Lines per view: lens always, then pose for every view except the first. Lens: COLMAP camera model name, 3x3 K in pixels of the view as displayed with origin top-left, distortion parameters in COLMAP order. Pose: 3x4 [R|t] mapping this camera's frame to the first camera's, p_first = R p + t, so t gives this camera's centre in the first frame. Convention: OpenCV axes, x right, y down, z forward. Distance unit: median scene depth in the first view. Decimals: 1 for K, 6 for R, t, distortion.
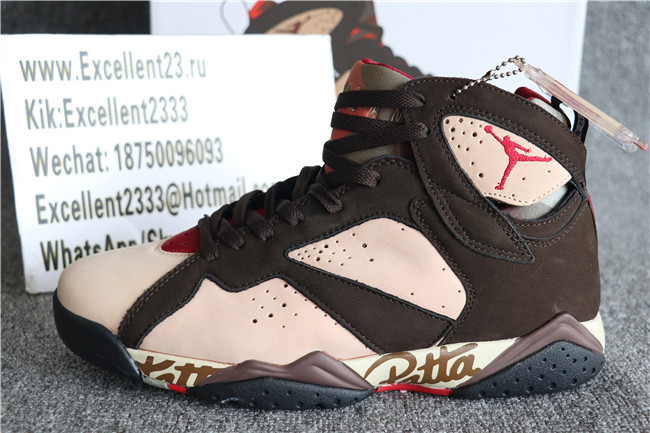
lens RADIAL K [[888.5, 0, 326.7], [0, 888.5, 222.2], [0, 0, 1]] dist [0.038761, 0.000000]
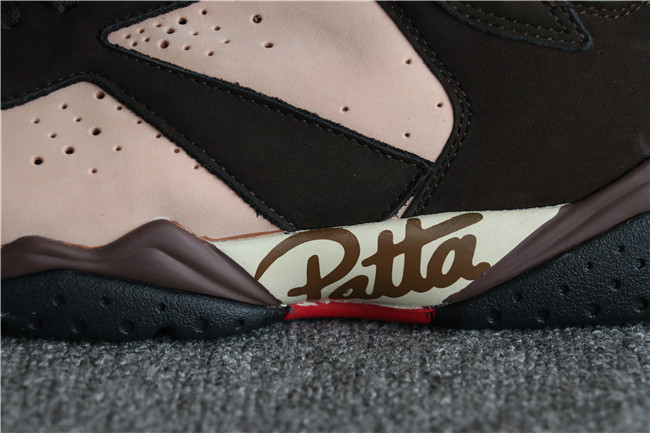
lens RADIAL K [[3539.8, 0, 326.1], [0, 3539.8, 213.8], [0, 0, 1]] dist [1.066847, 0.000000]
pose [[0.998811, 0.000641, -0.048744, 0.181206], [-0.001448, 0.999862, -0.016523, 0.171695], [0.048727, 0.016574, 0.998675, -1.020675]]
